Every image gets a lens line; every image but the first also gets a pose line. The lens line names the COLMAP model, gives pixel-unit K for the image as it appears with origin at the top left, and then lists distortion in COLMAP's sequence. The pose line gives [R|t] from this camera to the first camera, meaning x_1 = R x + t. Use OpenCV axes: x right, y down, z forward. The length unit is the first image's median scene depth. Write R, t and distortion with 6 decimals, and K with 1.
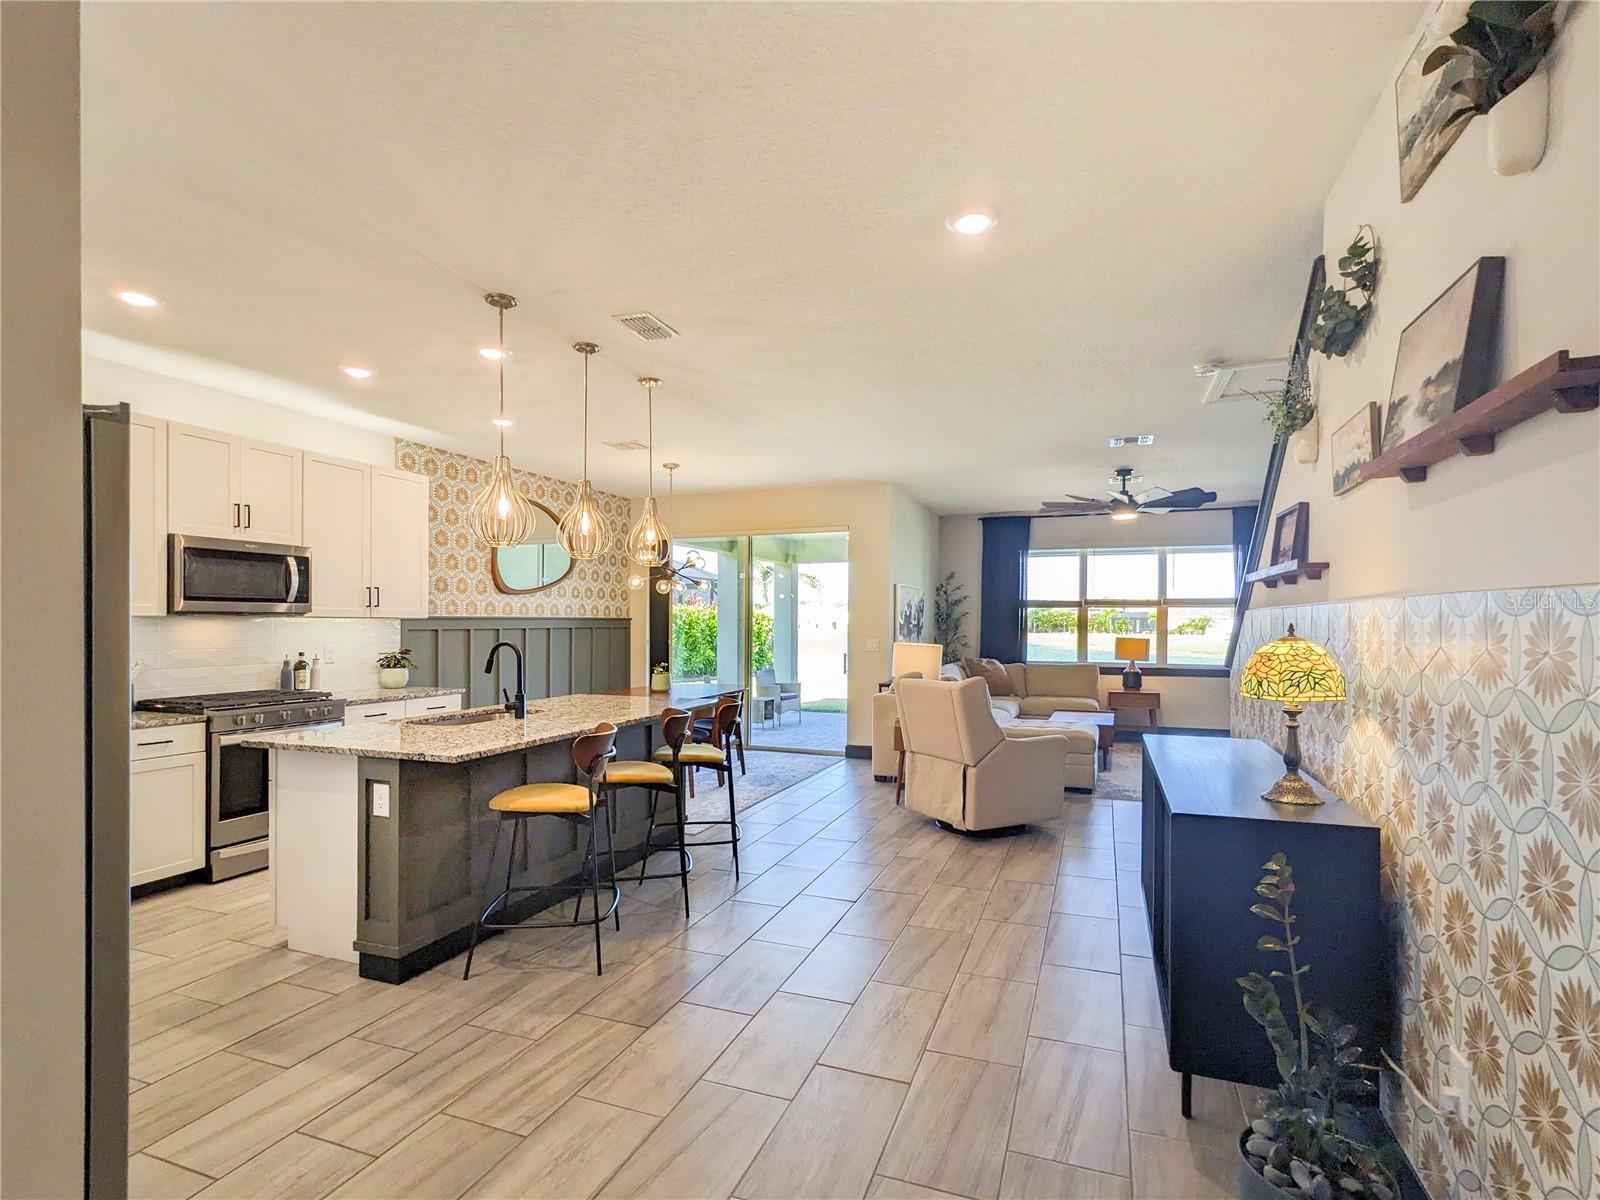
lens RADIAL K [[788.7, 0, 790.9], [0, 788.7, 618.8], [0, 0, 1]] dist [0.000808, -0.000946]
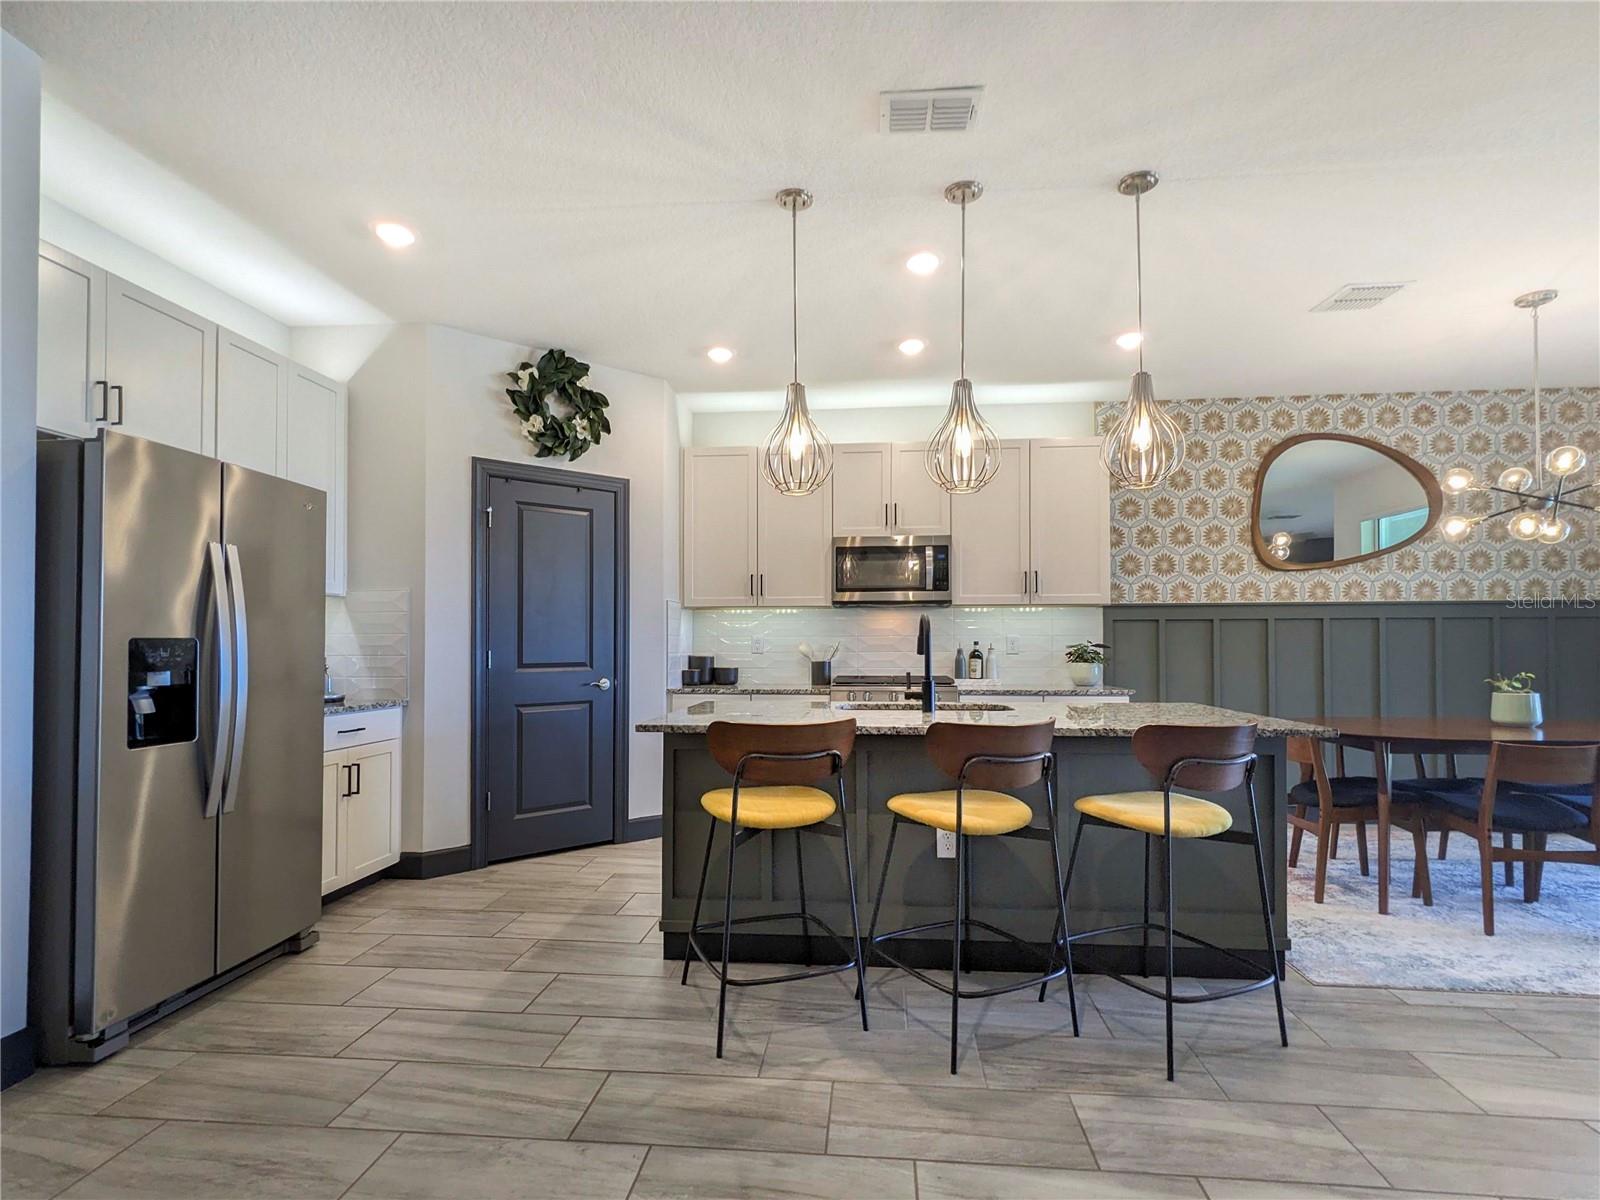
lens RADIAL K [[788.7, 0, 851.7], [0, 788.7, 628.9], [0, 0, 1]] dist [0.000808, -0.000946]
pose [[0.277119, -0.021918, -0.960585, 0.265010], [0.007850, 0.999758, -0.020547, 0.039695], [0.960803, -0.001846, 0.277224, 0.491638]]
